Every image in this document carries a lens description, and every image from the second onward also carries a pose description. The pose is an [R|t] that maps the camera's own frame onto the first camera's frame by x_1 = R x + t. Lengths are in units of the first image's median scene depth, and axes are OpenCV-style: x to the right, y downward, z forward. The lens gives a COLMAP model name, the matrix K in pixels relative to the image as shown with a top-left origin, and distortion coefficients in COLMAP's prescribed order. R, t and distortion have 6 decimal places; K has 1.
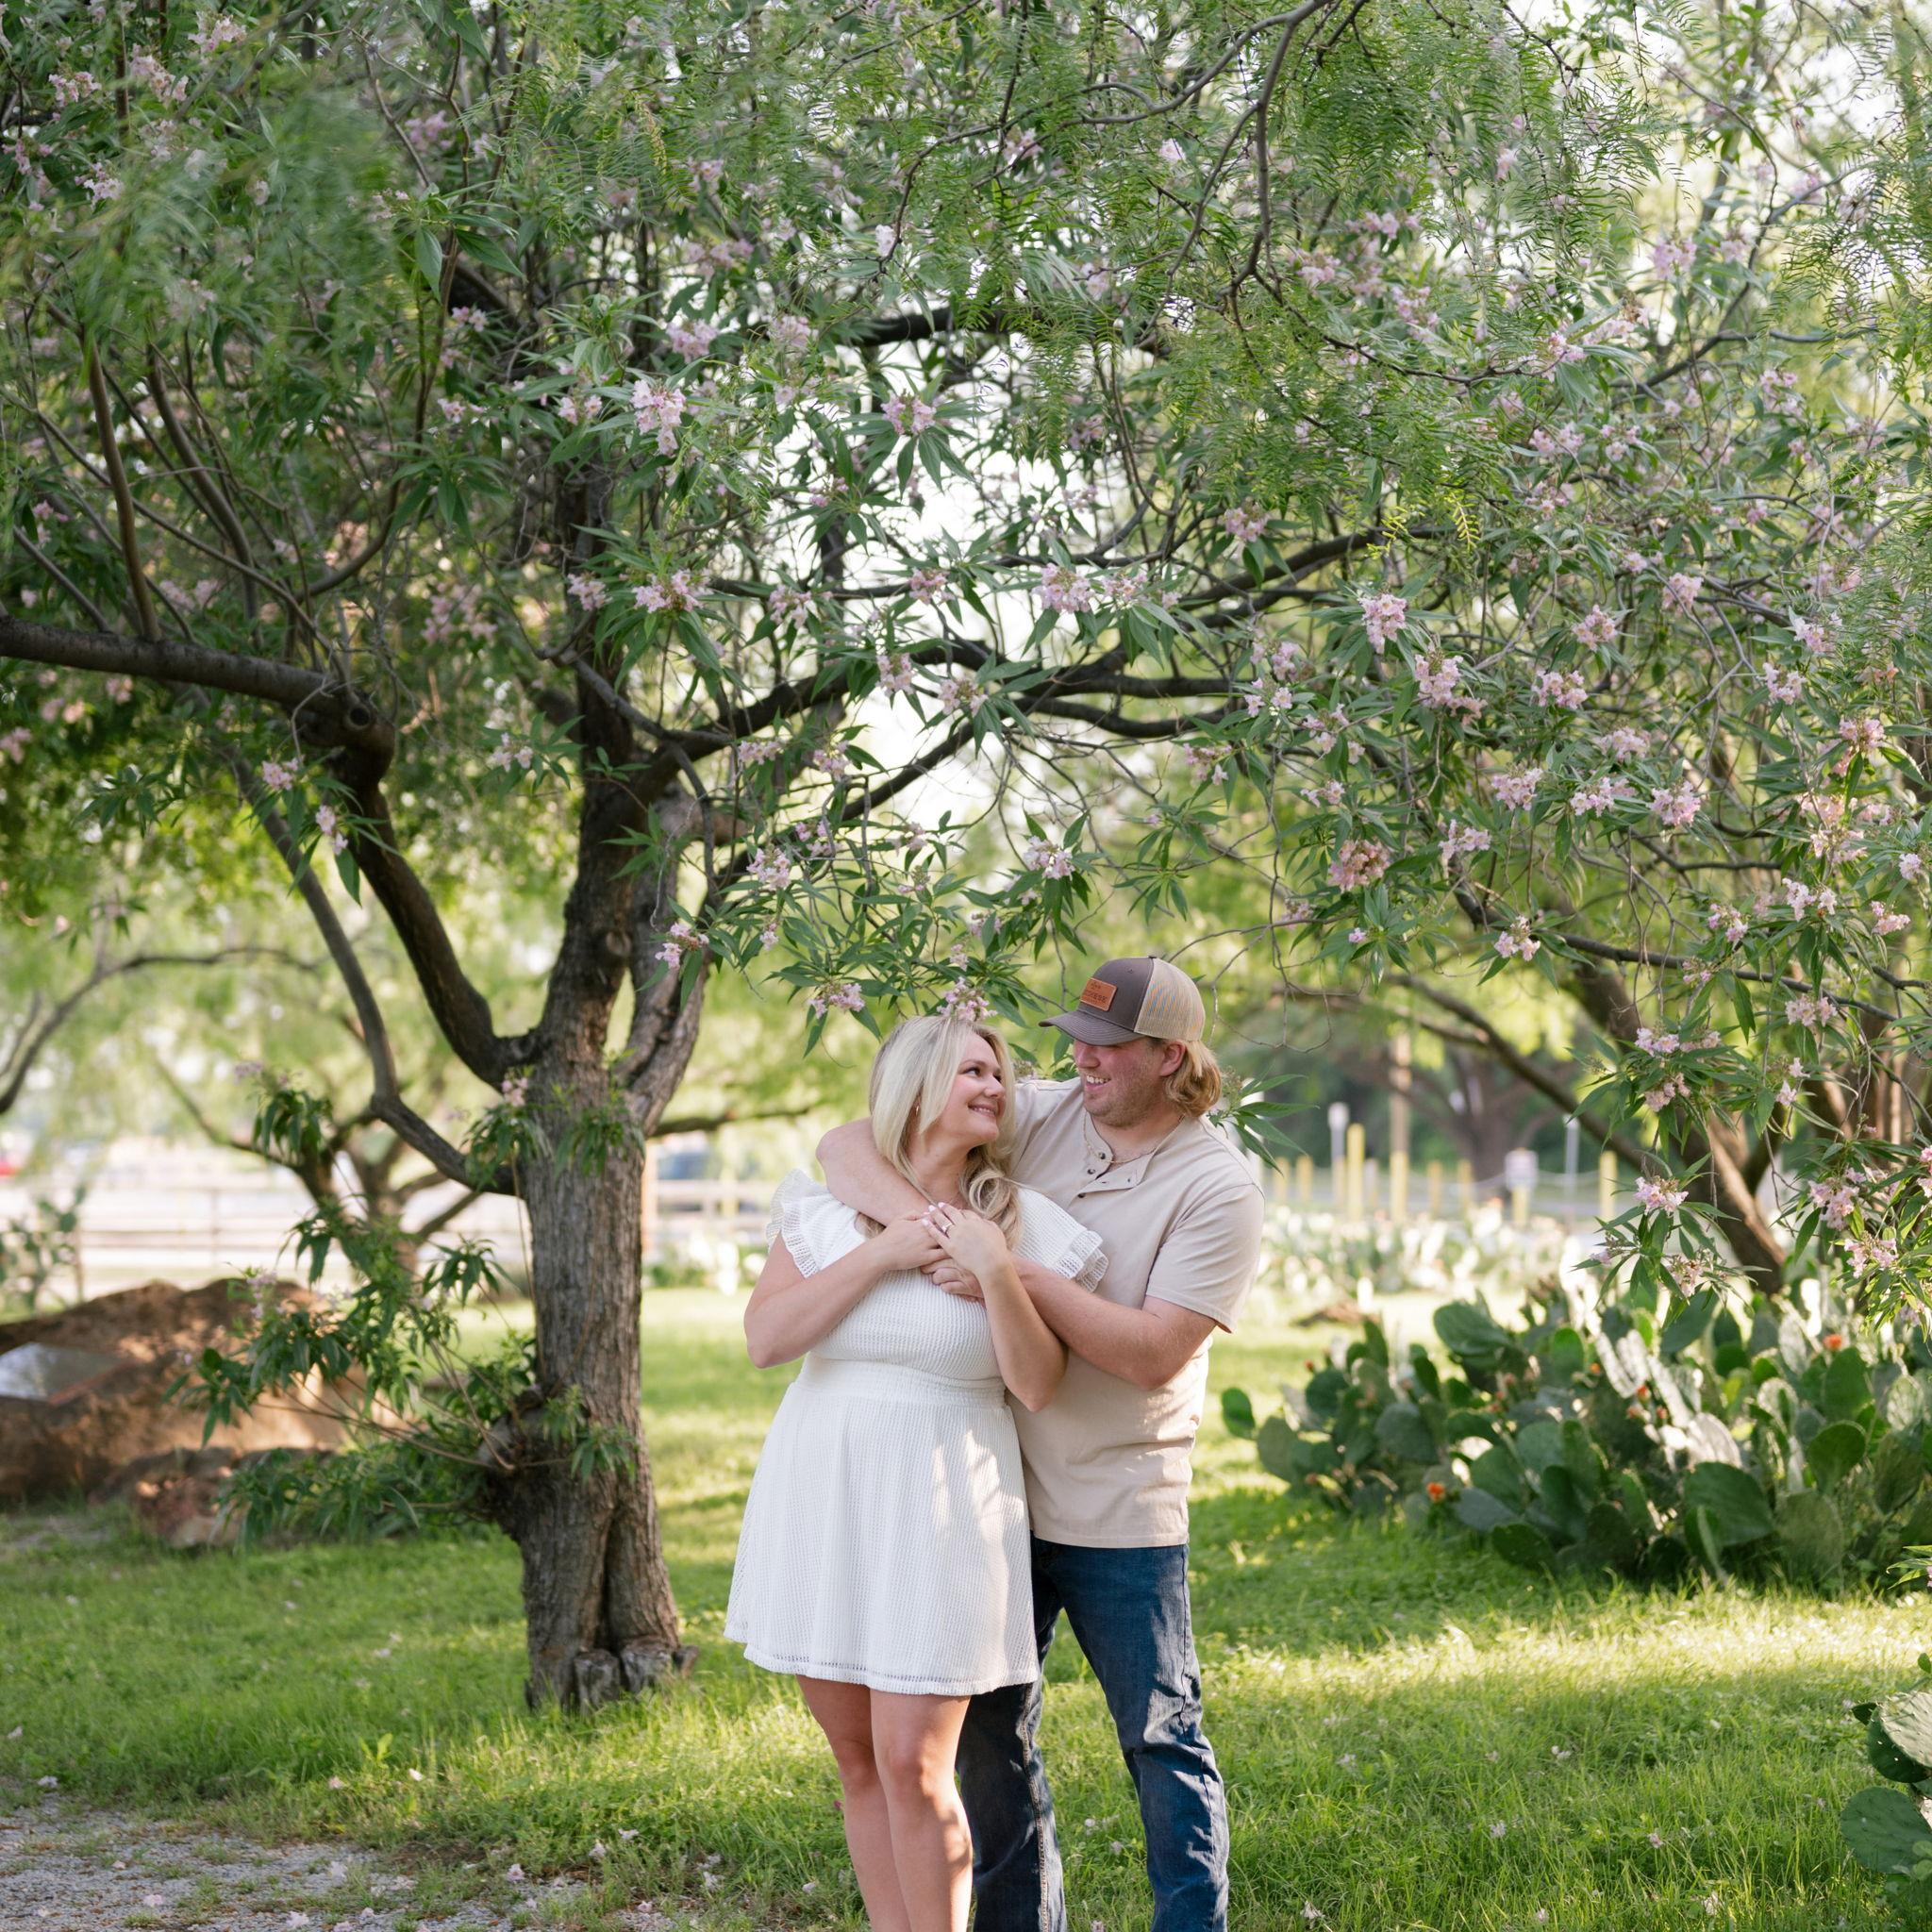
lens RADIAL K [[3686.4, 0, 966.0], [0, 3686.4, 966.0], [0, 0, 1]] dist [0.019154, -0.323986]
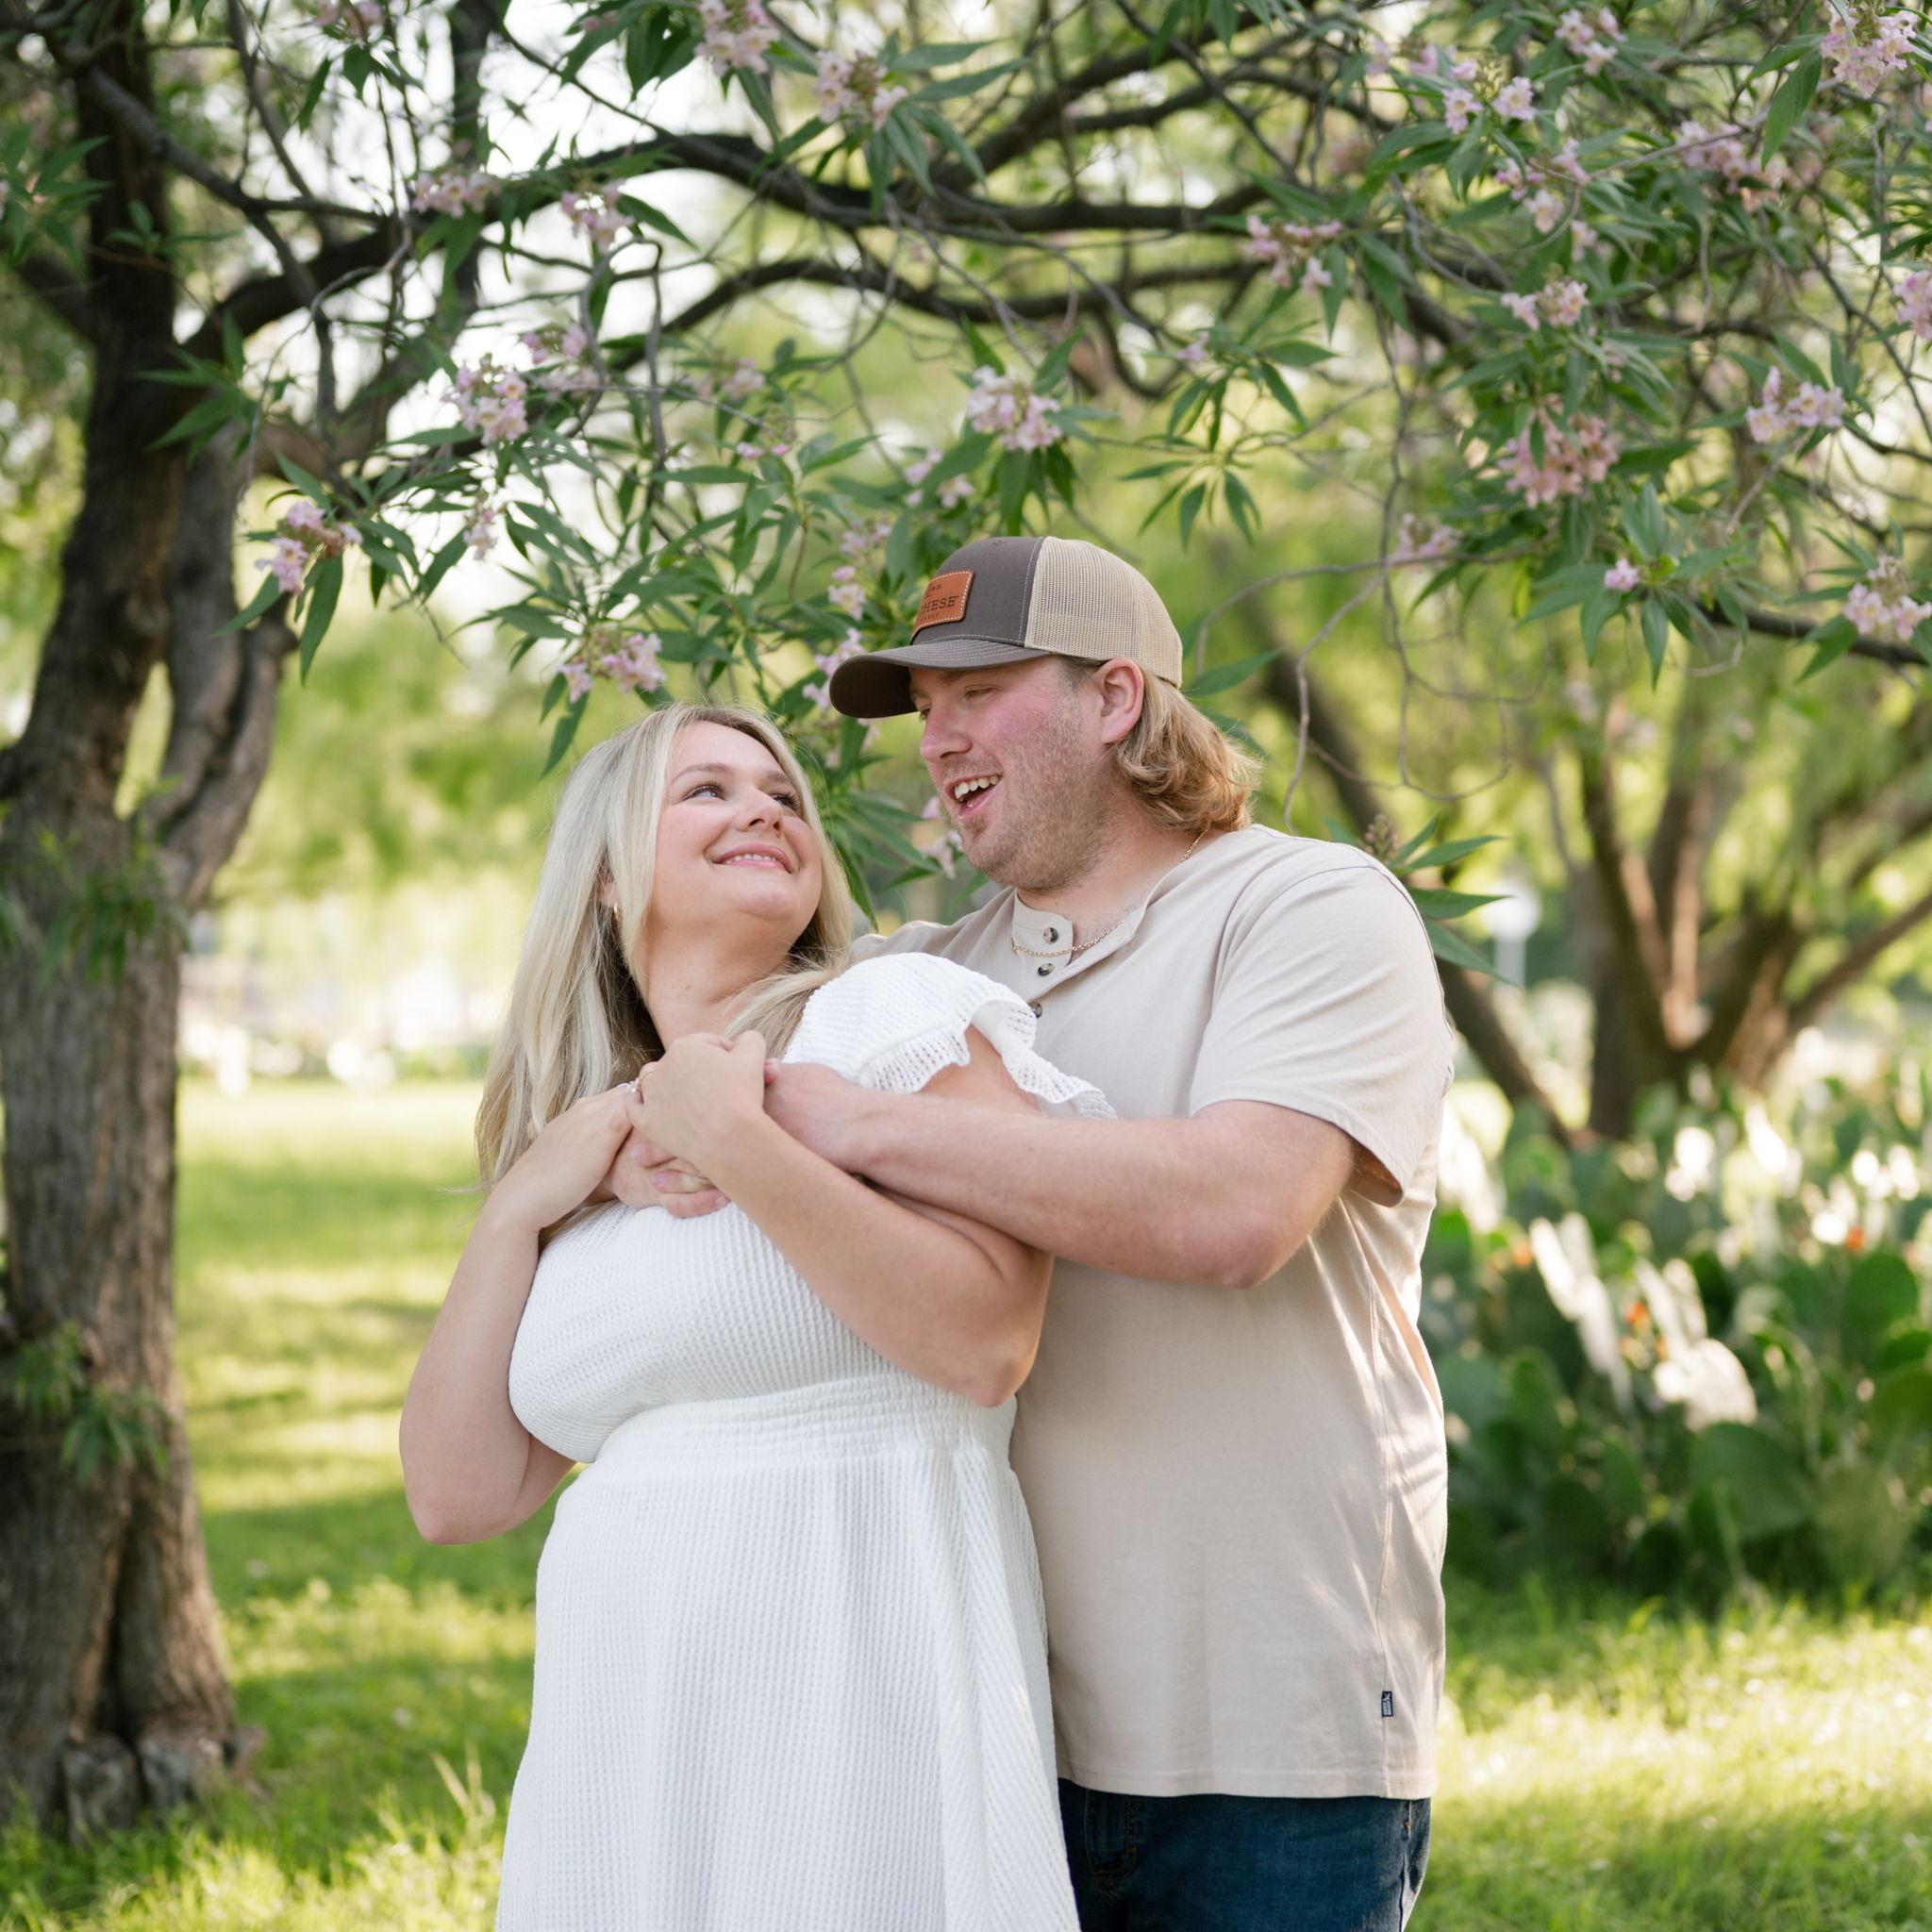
lens RADIAL K [[3686.4, 0, 966.0], [0, 3686.4, 966.0], [0, 0, 1]] dist [0.019154, -0.323986]
pose [[0.990588, 0.019817, 0.135438, -0.041401], [-0.027505, 0.998100, 0.055133, 0.015887], [-0.134088, -0.058339, 0.989251, 0.367646]]
